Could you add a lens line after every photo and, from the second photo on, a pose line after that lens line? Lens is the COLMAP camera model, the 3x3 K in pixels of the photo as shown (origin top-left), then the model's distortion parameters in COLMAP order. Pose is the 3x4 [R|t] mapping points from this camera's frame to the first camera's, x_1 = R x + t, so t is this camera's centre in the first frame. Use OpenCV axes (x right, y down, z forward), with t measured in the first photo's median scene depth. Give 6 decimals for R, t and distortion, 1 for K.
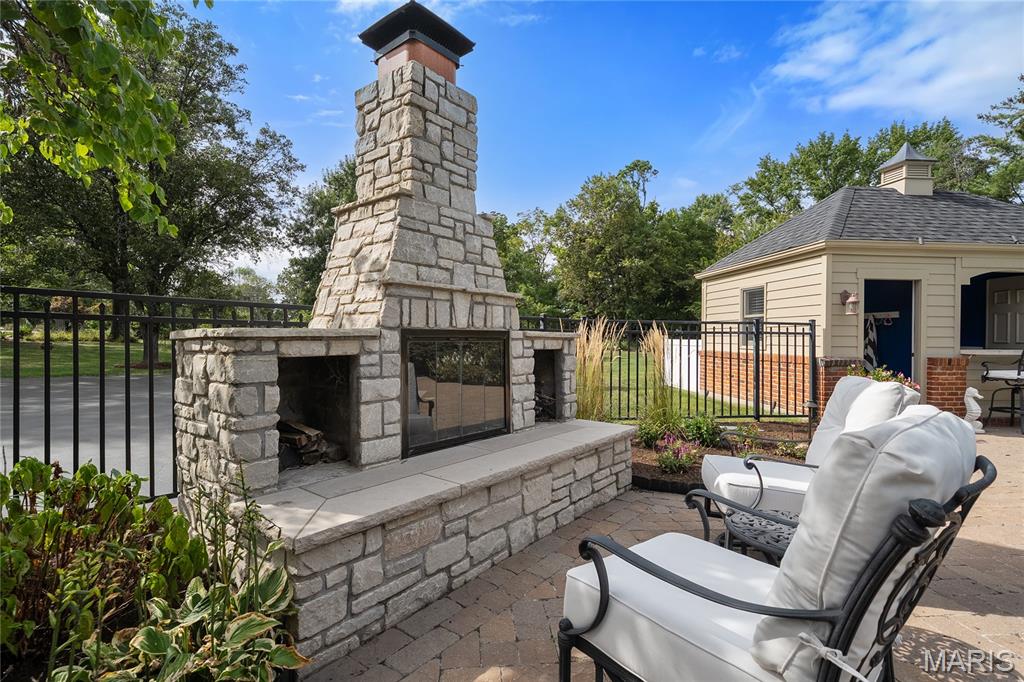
lens RADIAL K [[472.1, 0, 507.7], [0, 472.1, 340.9], [0, 0, 1]] dist [-0.002064, -0.000466]
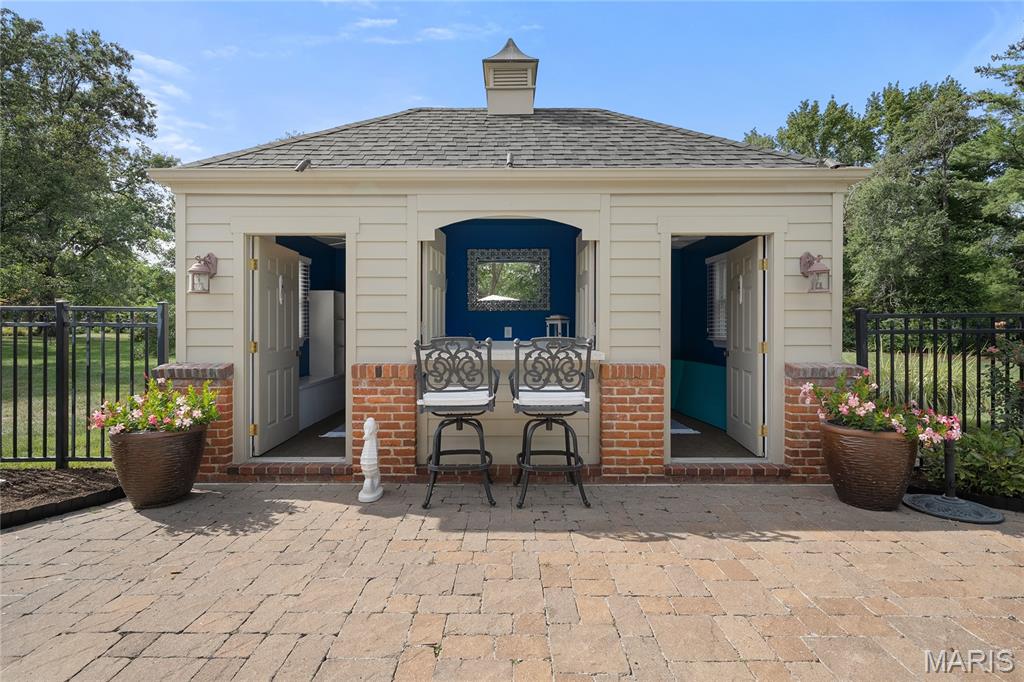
lens RADIAL K [[459.4, 0, 514.4], [0, 459.4, 334.4], [0, 0, 1]] dist [-0.002343, 0.000640]
pose [[0.996141, -0.003692, -0.087691, 0.242346], [0.004104, 0.999981, 0.004524, -0.000827], [0.087673, -0.004867, 0.996137, 0.093047]]
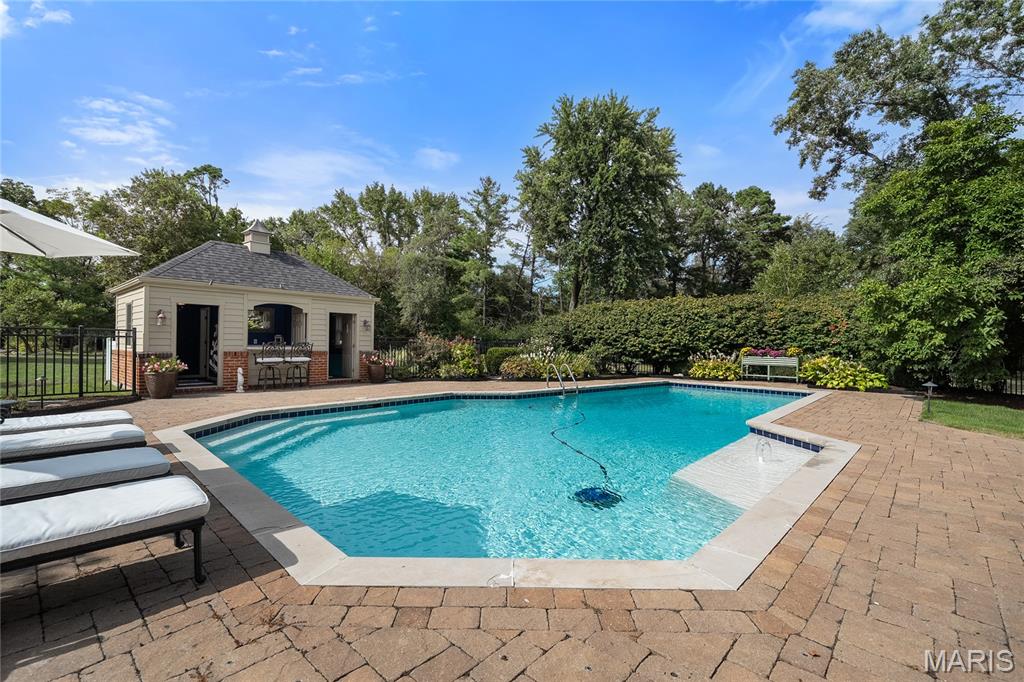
lens RADIAL K [[459.4, 0, 506.4], [0, 459.4, 339.3], [0, 0, 1]] dist [-0.002343, 0.000640]
pose [[0.734931, 0.009197, 0.678079, 0.109681], [0.000098, 0.999907, -0.013668, 0.002986], [-0.678142, 0.010111, 0.734862, -0.195489]]
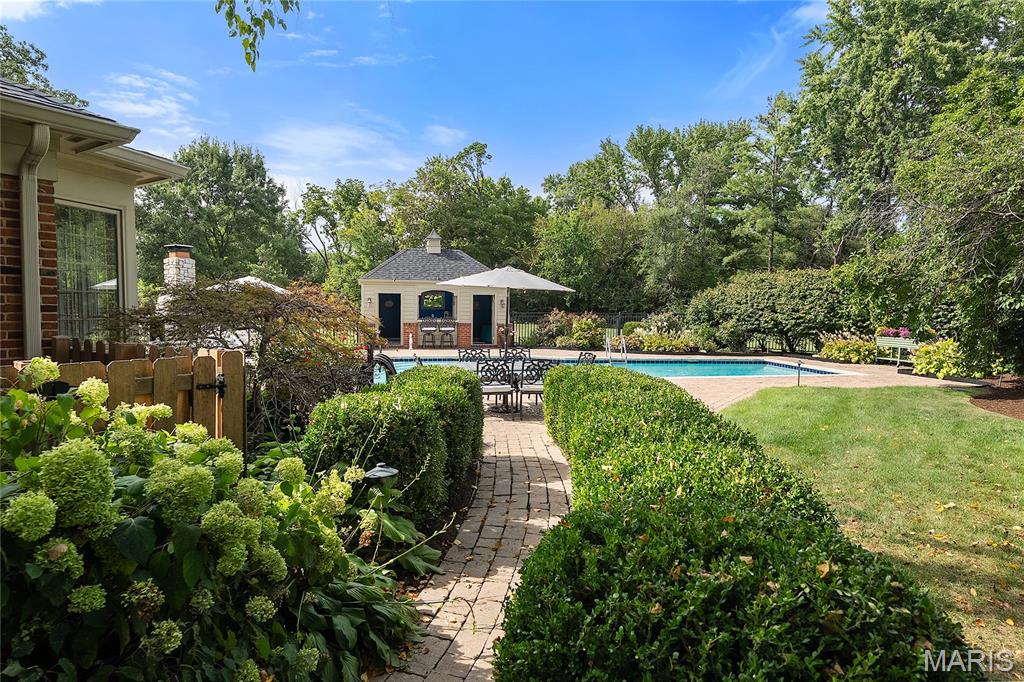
lens RADIAL K [[611.7, 0, 505.9], [0, 611.7, 341.6], [0, 0, 1]] dist [0.021092, 0.000570]
pose [[0.991349, -0.000797, 0.131249, 0.214782], [-0.005758, 0.998755, 0.049552, -0.007175], [-0.131125, -0.049879, 0.990110, -0.530450]]
